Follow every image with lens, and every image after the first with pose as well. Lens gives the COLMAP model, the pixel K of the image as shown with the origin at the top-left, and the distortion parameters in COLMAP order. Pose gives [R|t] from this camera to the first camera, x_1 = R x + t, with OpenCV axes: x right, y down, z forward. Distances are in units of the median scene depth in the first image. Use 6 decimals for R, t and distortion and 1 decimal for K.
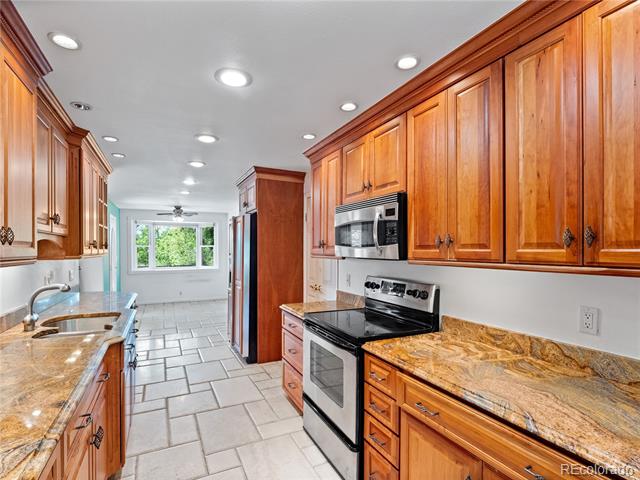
lens RADIAL K [[321.2, 0, 319.6], [0, 321.2, 252.3], [0, 0, 1]] dist [0.003562, 0.000315]
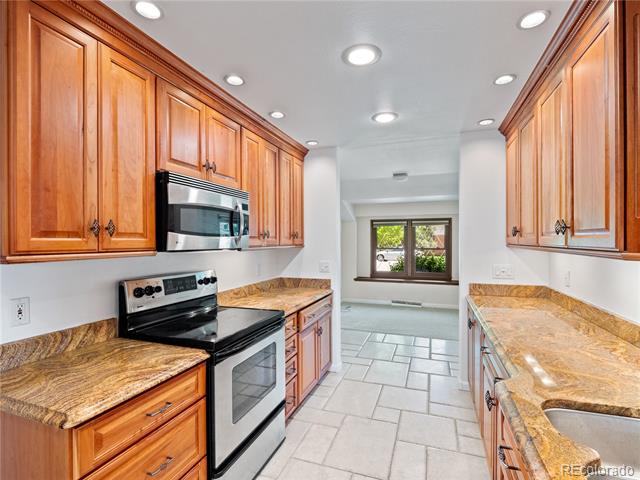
lens RADIAL K [[316.5, 0, 320.0], [0, 316.5, 240.0], [0, 0, 1]] dist [0.001763, -0.000479]
pose [[-0.696179, -0.006421, 0.717840, -0.695123], [-0.000837, 0.999967, 0.008133, -0.015327], [-0.717868, 0.005061, -0.696161, 1.416400]]
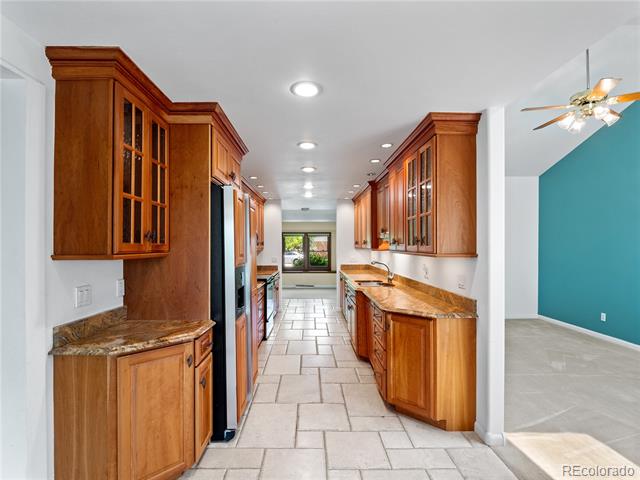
lens RADIAL K [[316.5, 0, 320.0], [0, 316.5, 240.0], [0, 0, 1]] dist [0.001763, -0.000479]
pose [[-0.909594, -0.000744, 0.415497, -0.840256], [-0.004553, 0.999956, -0.008175, -0.021039], [-0.415473, -0.009328, -0.909558, 1.796509]]
